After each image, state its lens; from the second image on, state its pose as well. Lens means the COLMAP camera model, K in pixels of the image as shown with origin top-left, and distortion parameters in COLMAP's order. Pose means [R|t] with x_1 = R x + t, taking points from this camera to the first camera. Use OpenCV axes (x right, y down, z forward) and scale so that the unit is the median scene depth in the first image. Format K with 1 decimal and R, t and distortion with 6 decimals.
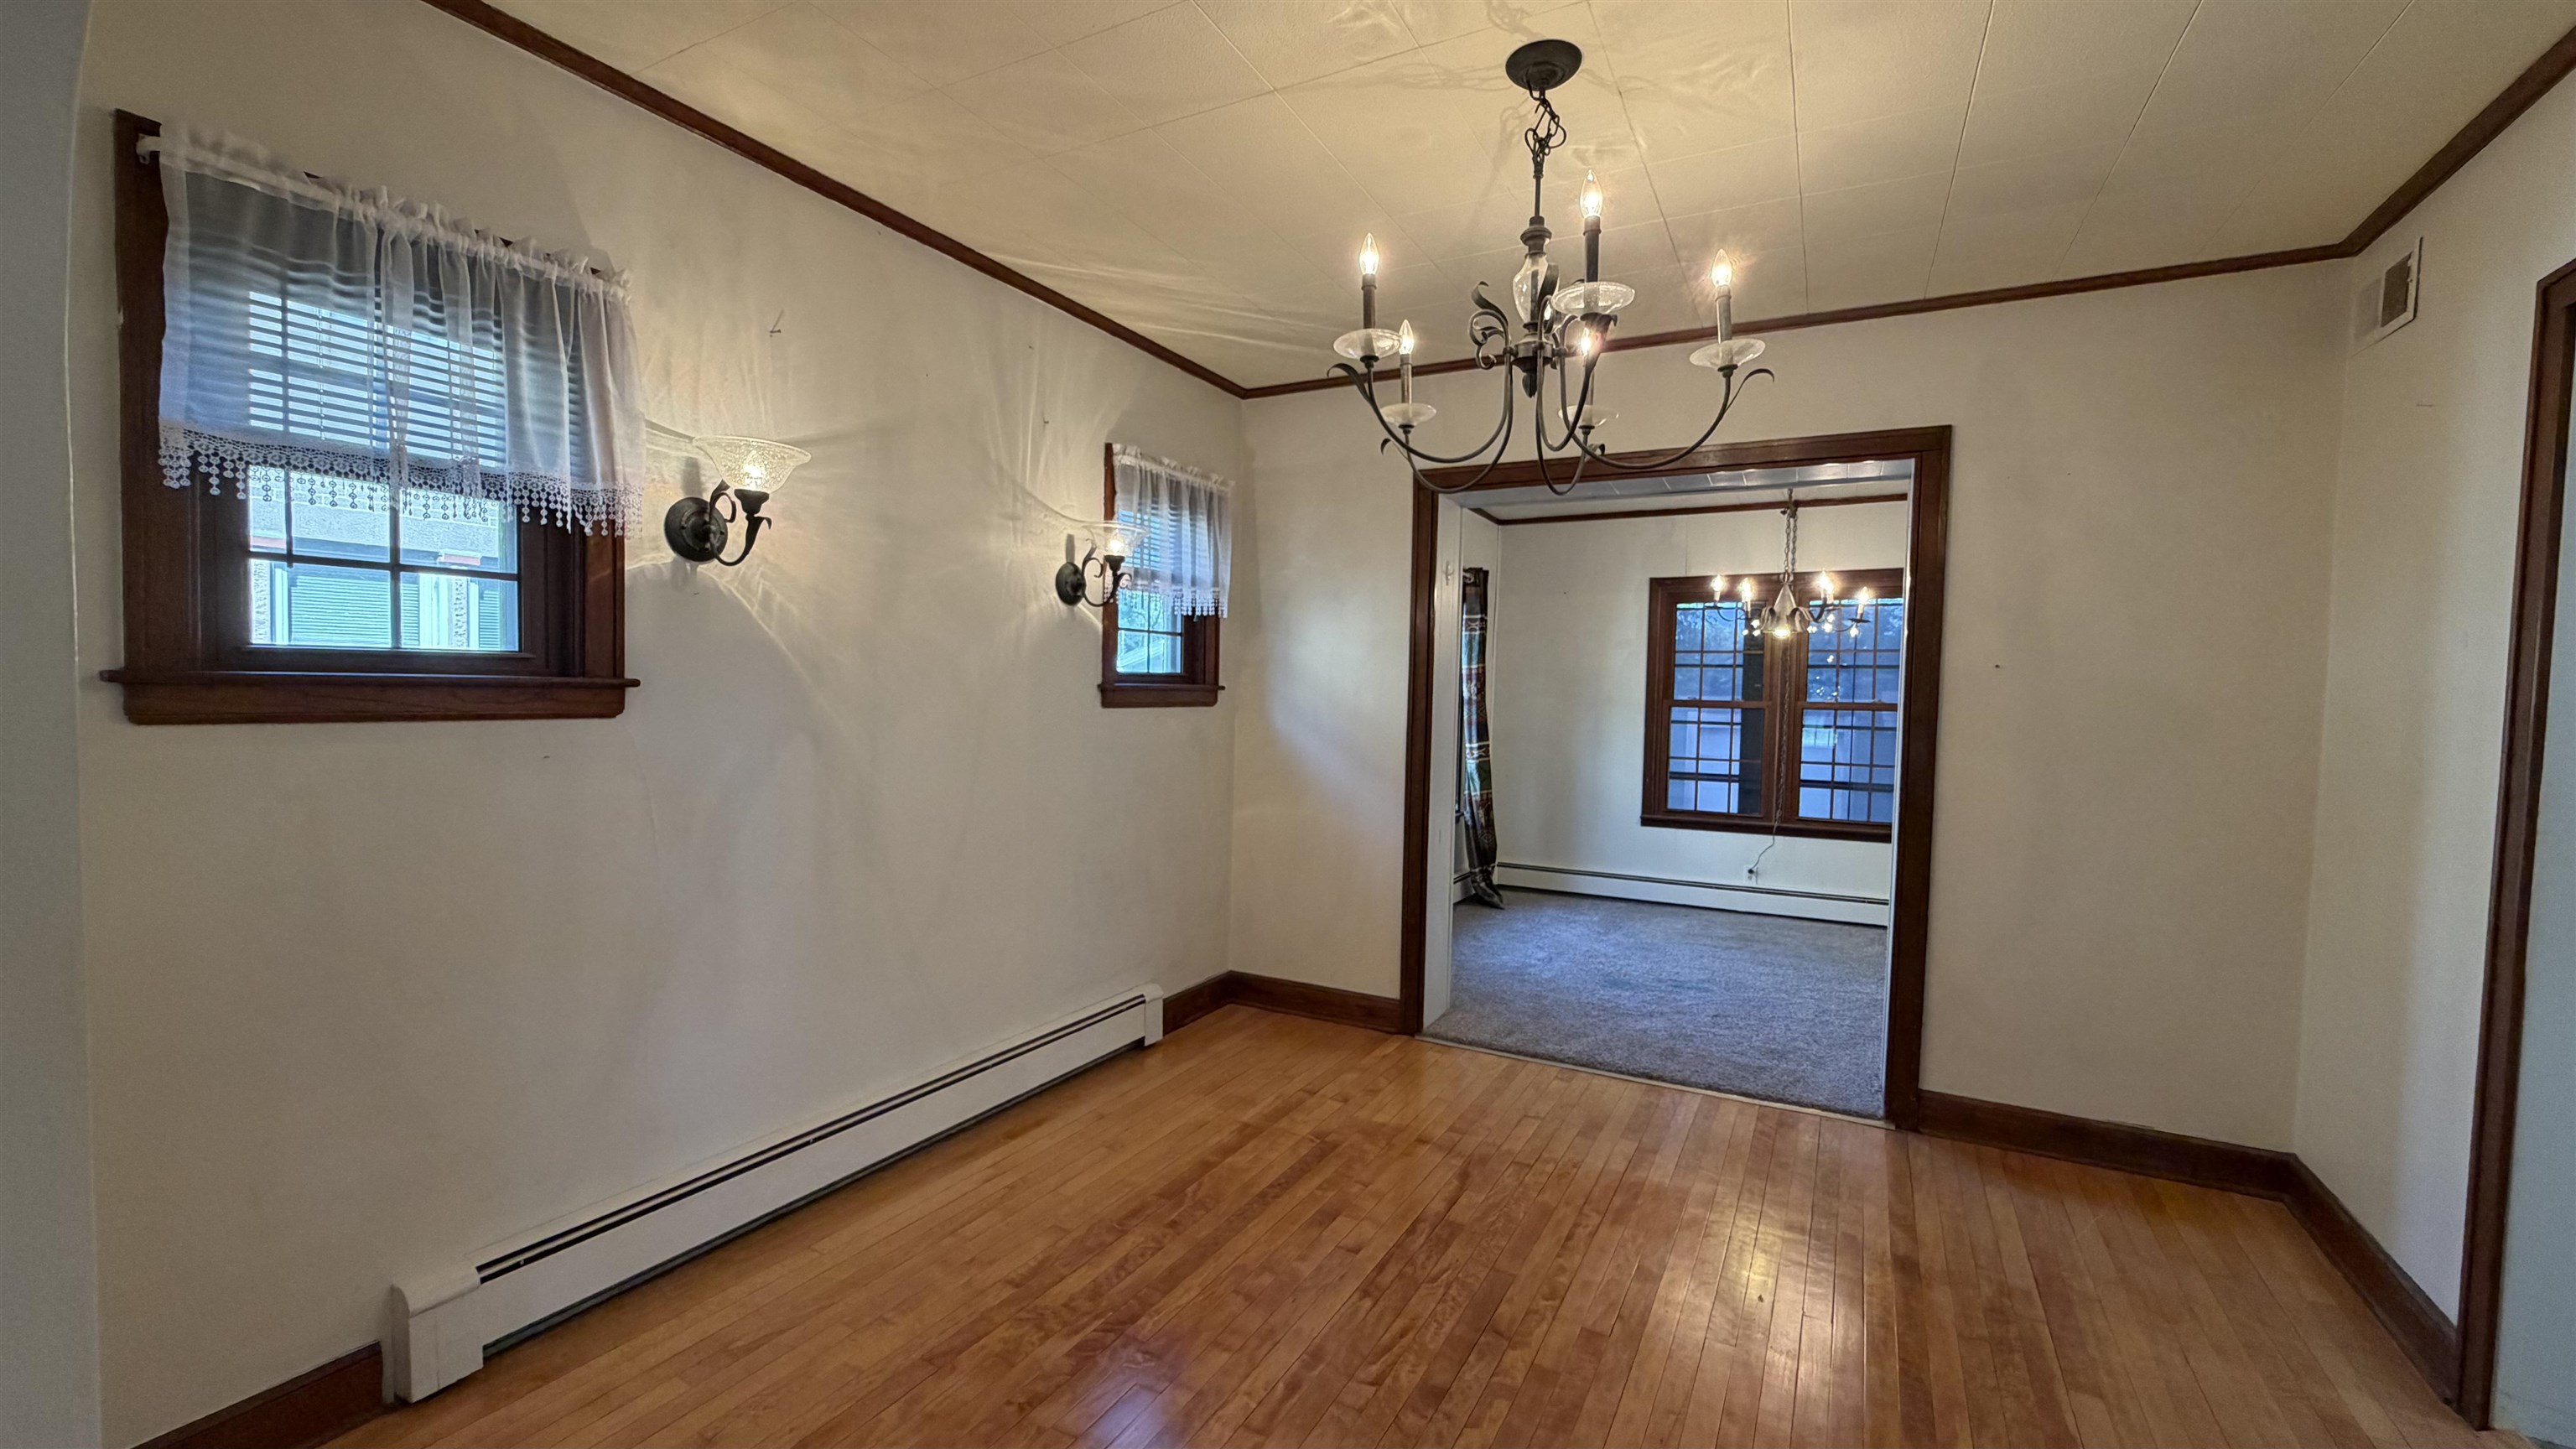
lens RADIAL K [[1029.5, 0, 1287.0], [0, 1029.5, 751.4], [0, 0, 1]] dist [0.000474, -0.000133]
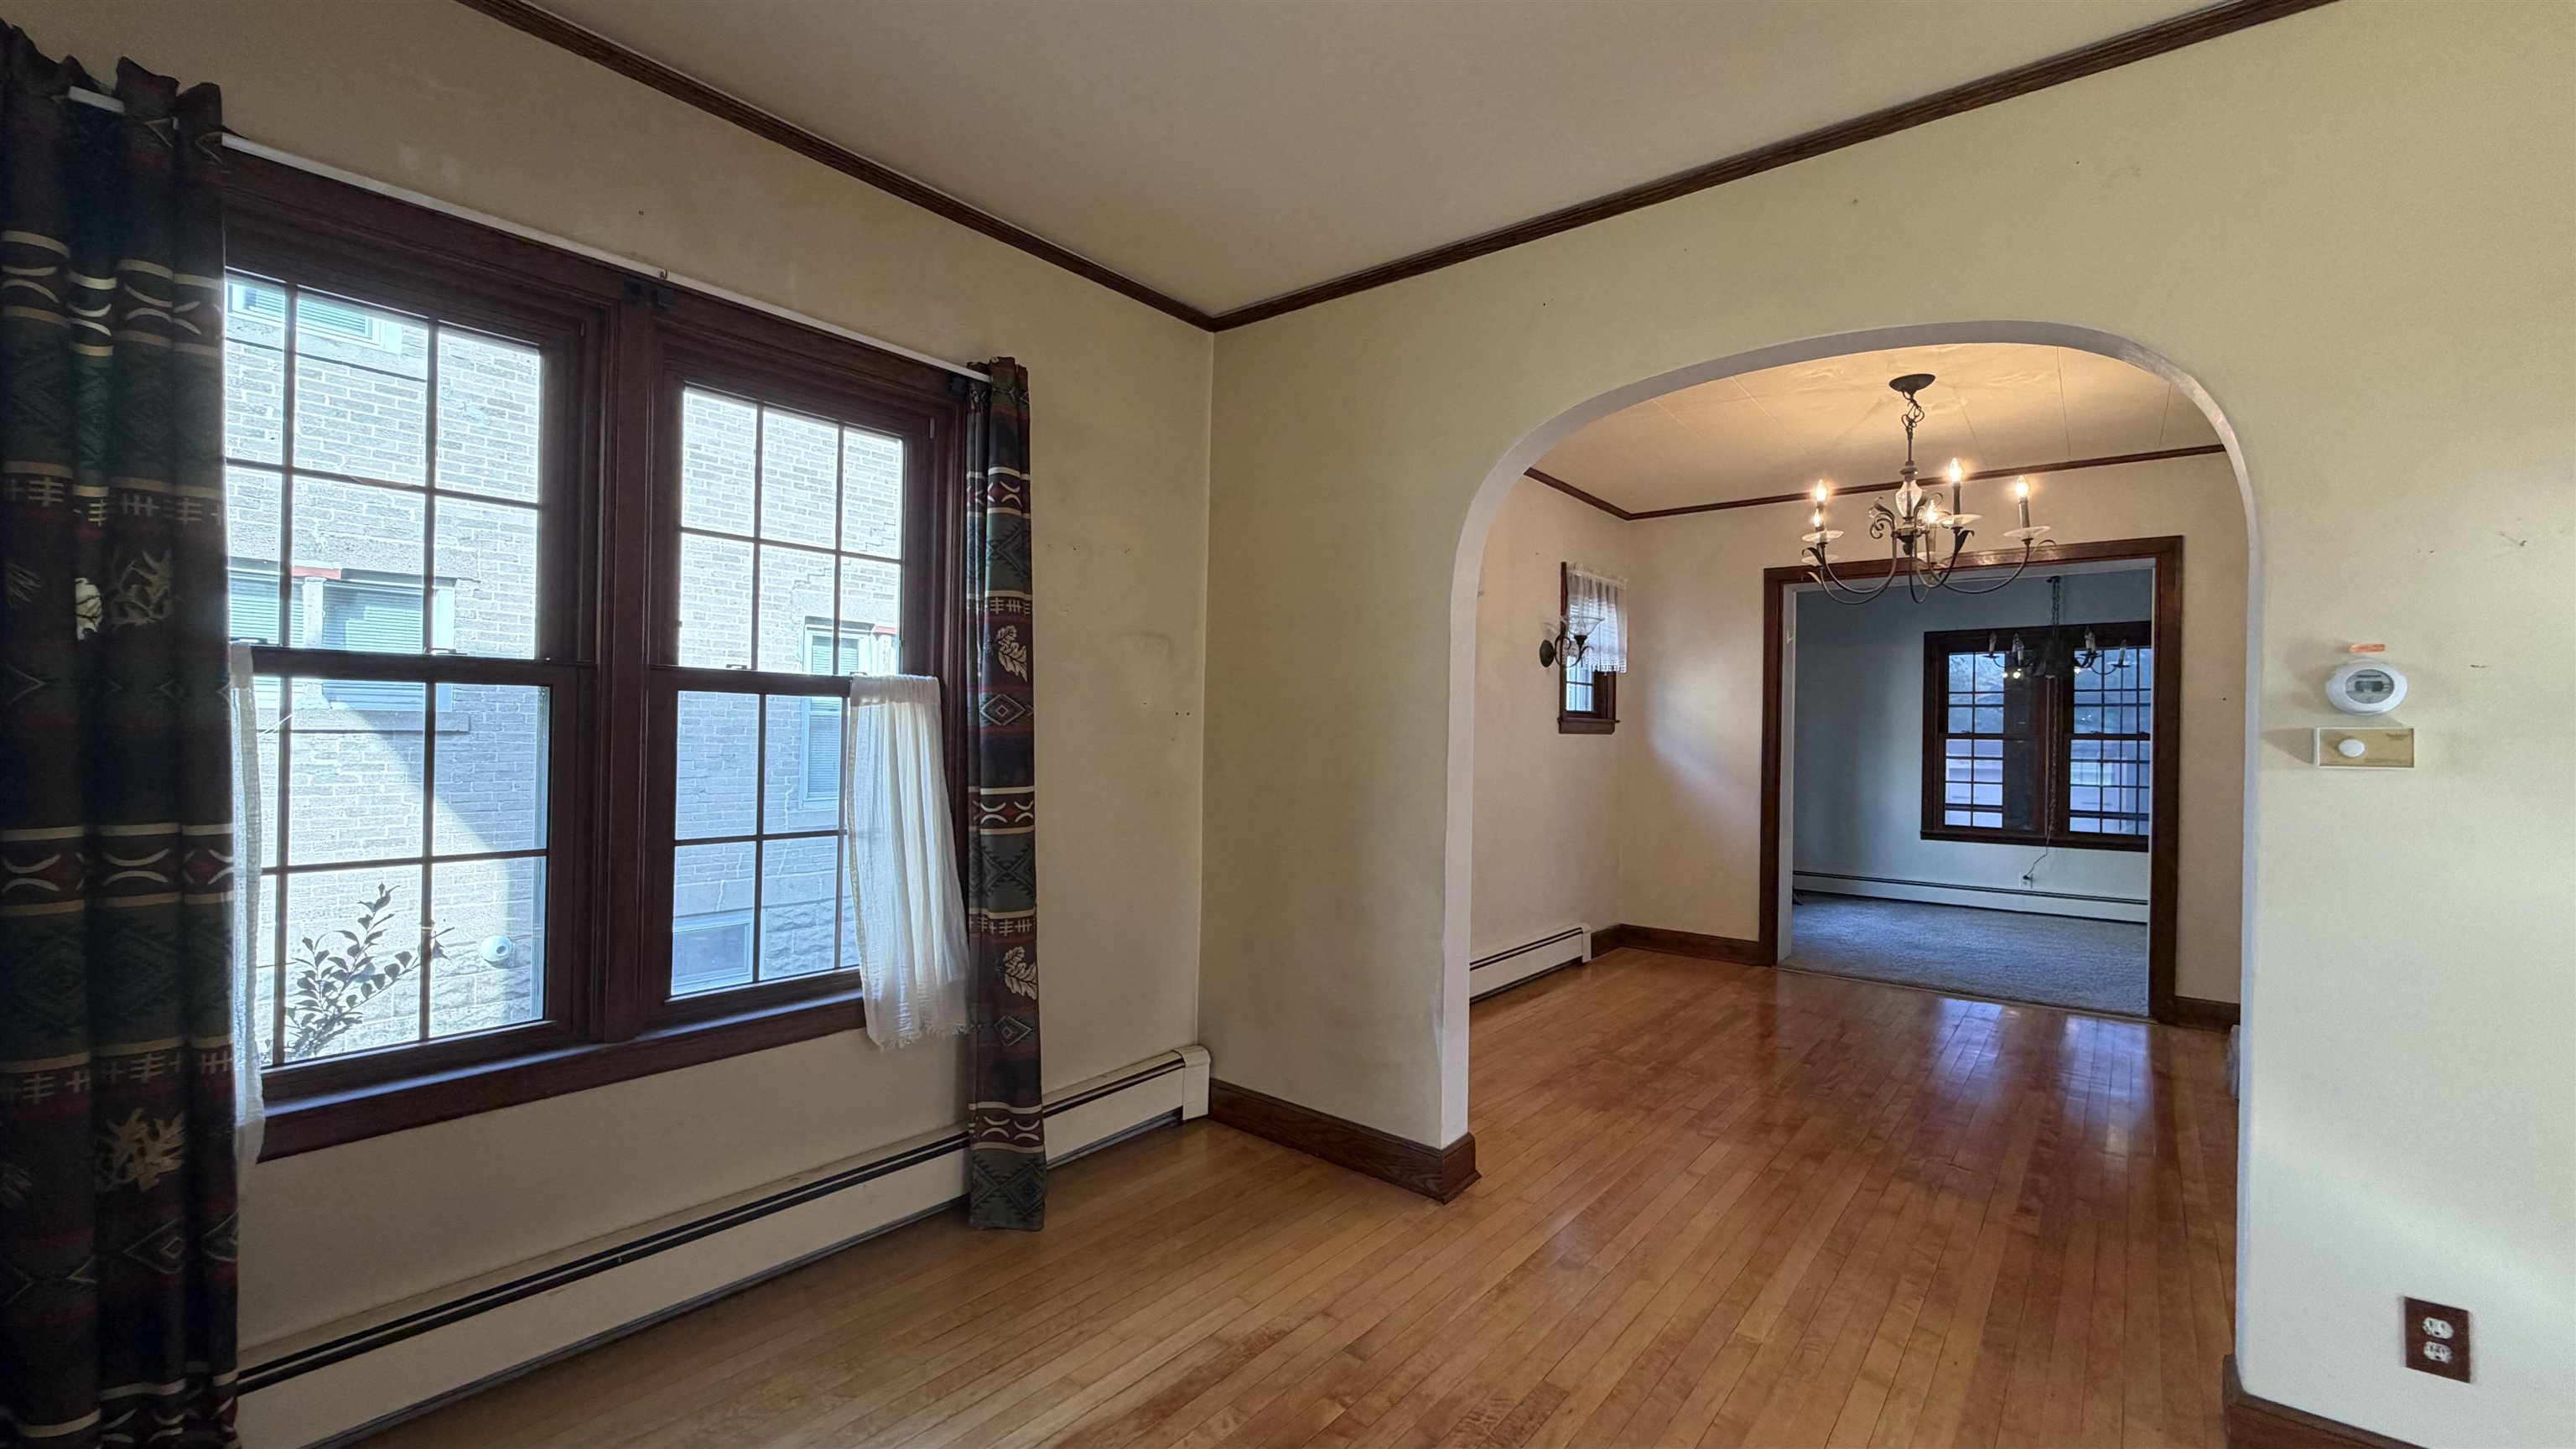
lens RADIAL K [[1029.5, 0, 1289.8], [0, 1029.5, 745.8], [0, 0, 1]] dist [0.000474, -0.000133]
pose [[0.983767, -0.003119, -0.179422, -0.272442], [-0.006194, 0.998663, -0.051326, 0.051805], [0.179342, 0.051604, 0.982432, -0.518860]]
